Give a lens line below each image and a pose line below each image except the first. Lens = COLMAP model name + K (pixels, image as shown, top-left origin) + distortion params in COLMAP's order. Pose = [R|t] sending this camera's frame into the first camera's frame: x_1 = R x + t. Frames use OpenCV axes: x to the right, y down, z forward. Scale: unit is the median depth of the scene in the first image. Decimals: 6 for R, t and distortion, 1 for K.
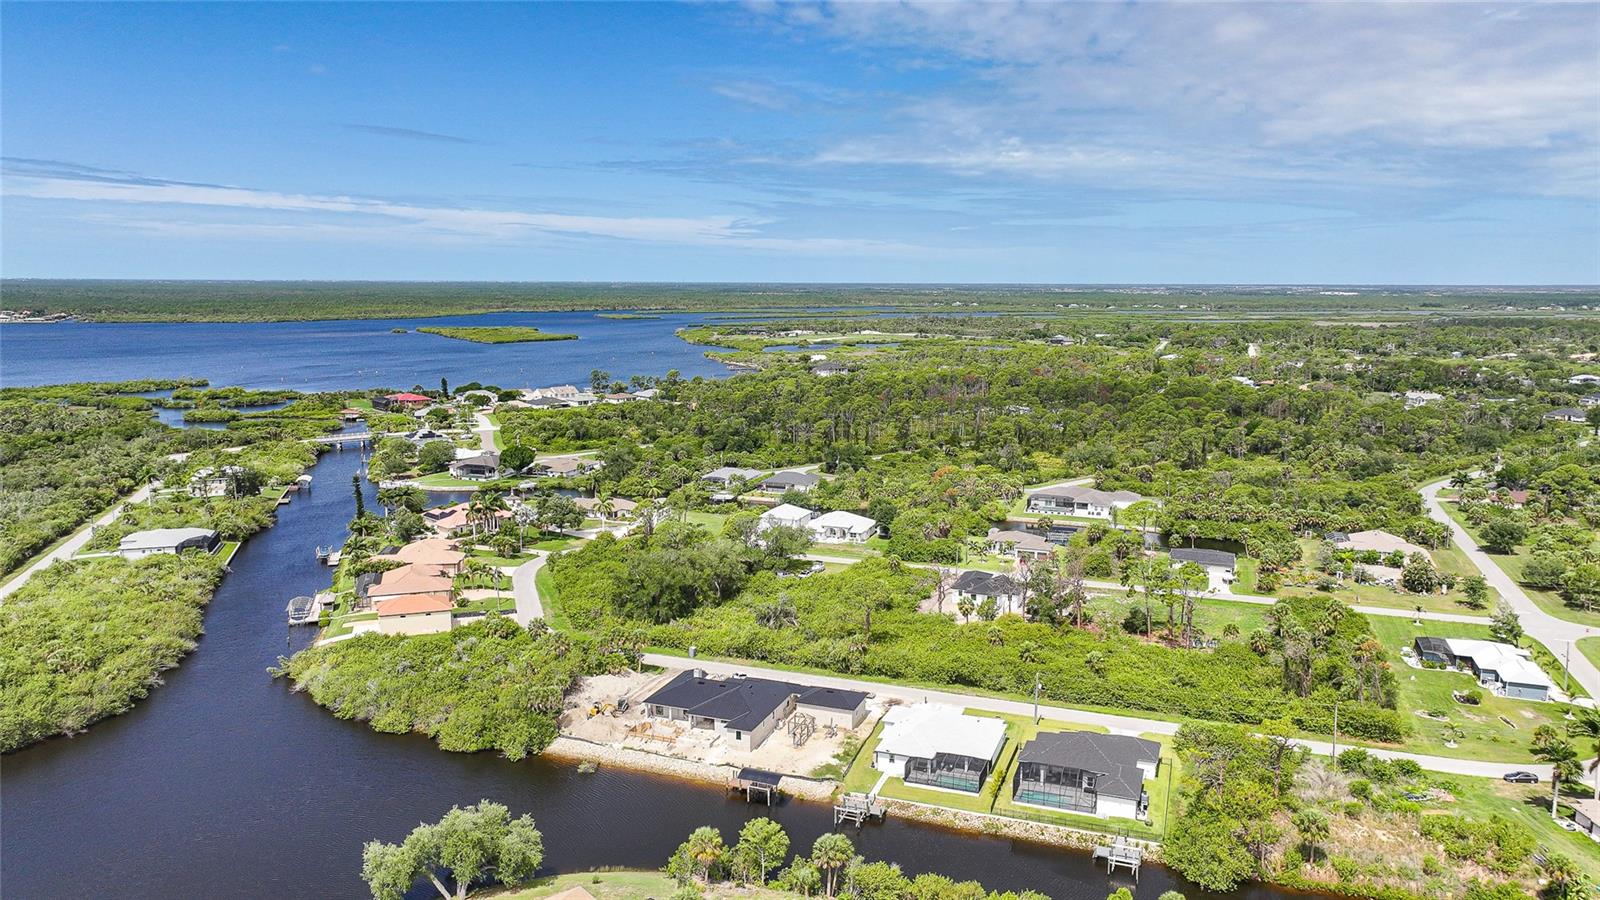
lens RADIAL K [[1122.8, 0, 811.6], [0, 1122.8, 448.6], [0, 0, 1]] dist [0.002318, 0.006089]
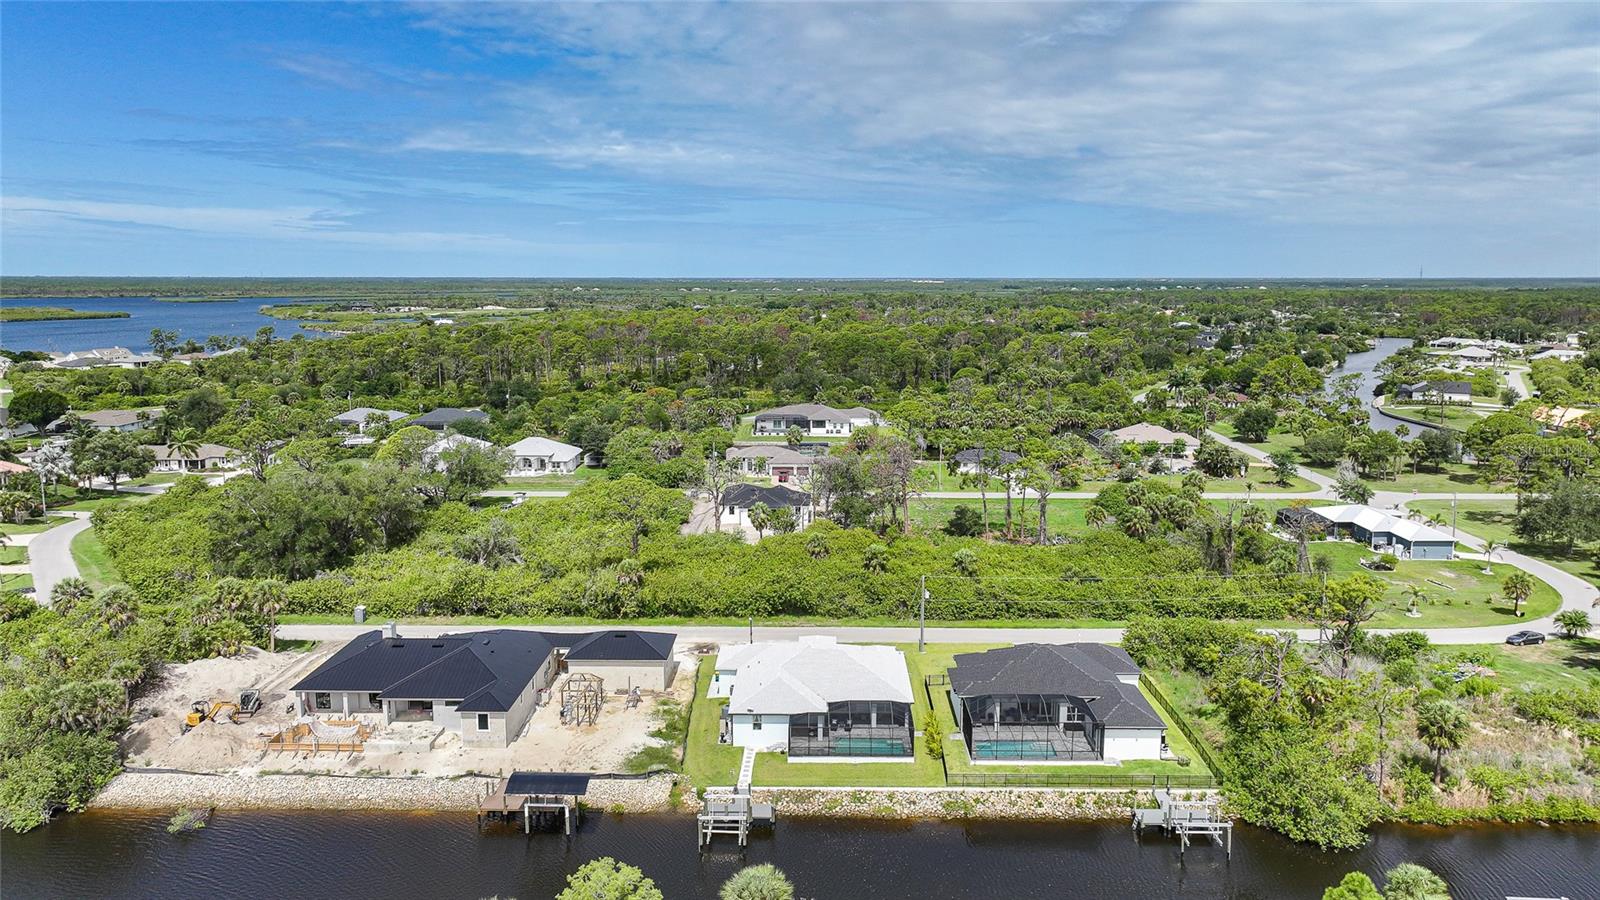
lens RADIAL K [[1122.8, 0, 805.5], [0, 1122.8, 465.3], [0, 0, 1]] dist [0.002318, 0.006089]
pose [[0.944479, -0.060079, 0.323033, -0.071638], [0.054497, 0.998167, 0.026308, 0.098581], [-0.324022, -0.007244, 0.946022, 0.336735]]
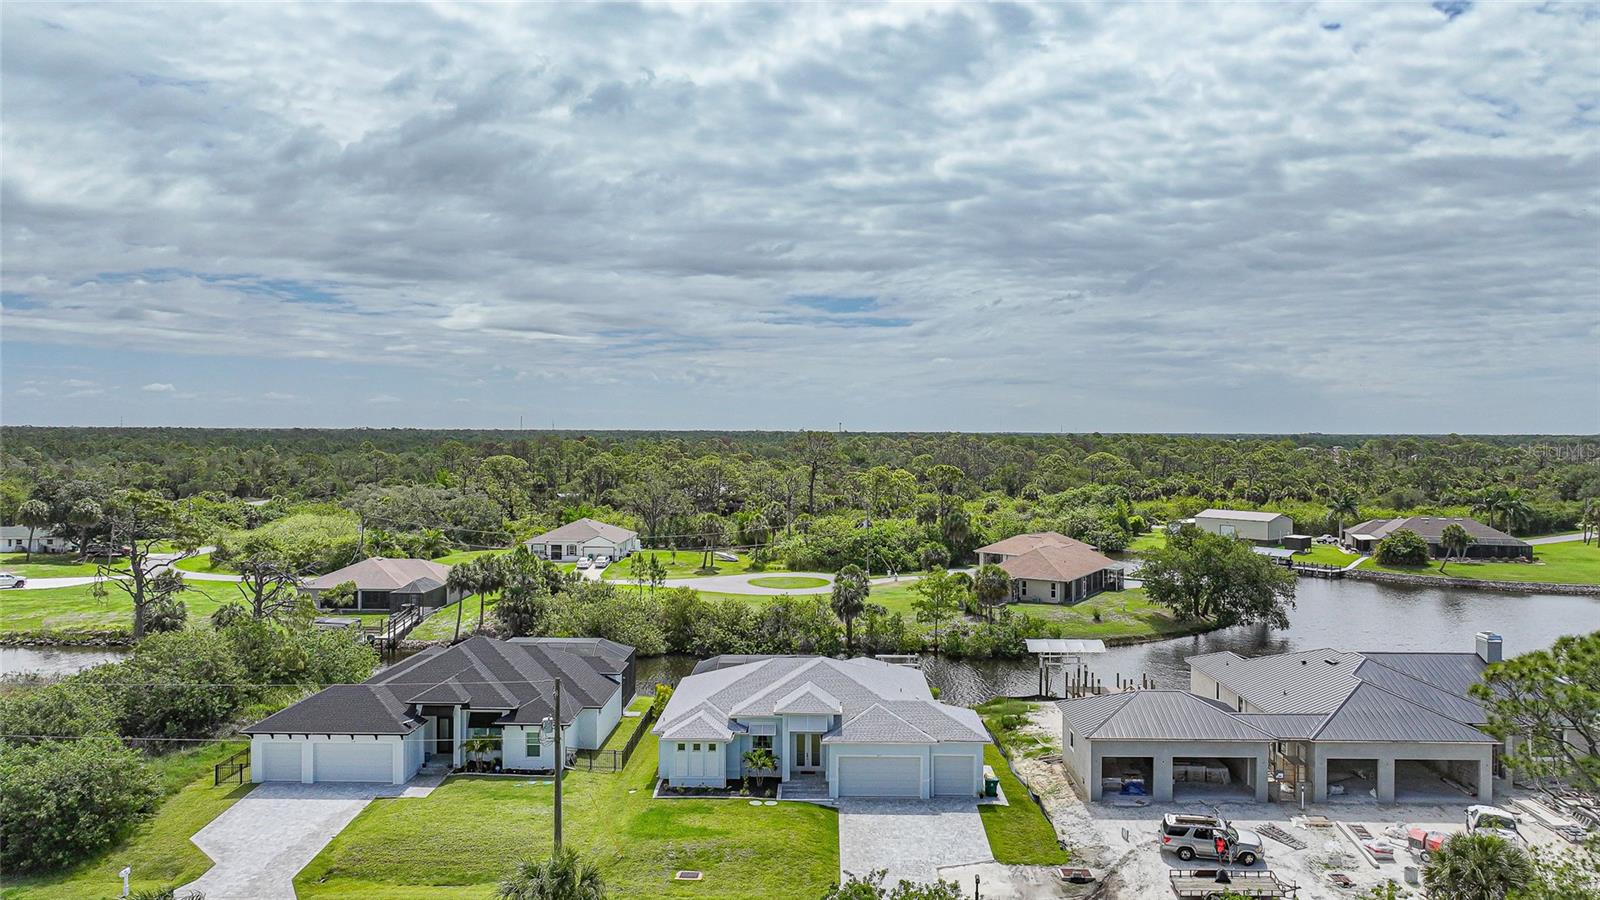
lens RADIAL K [[1122.8, 0, 806.8], [0, 1122.8, 436.8], [0, 0, 1]] dist [0.002318, 0.006089]
pose [[-0.943442, 0.002066, -0.331532, 0.209317], [-0.048198, 0.988503, 0.143316, 0.080850], [0.328017, 0.151190, -0.932495, 1.130435]]
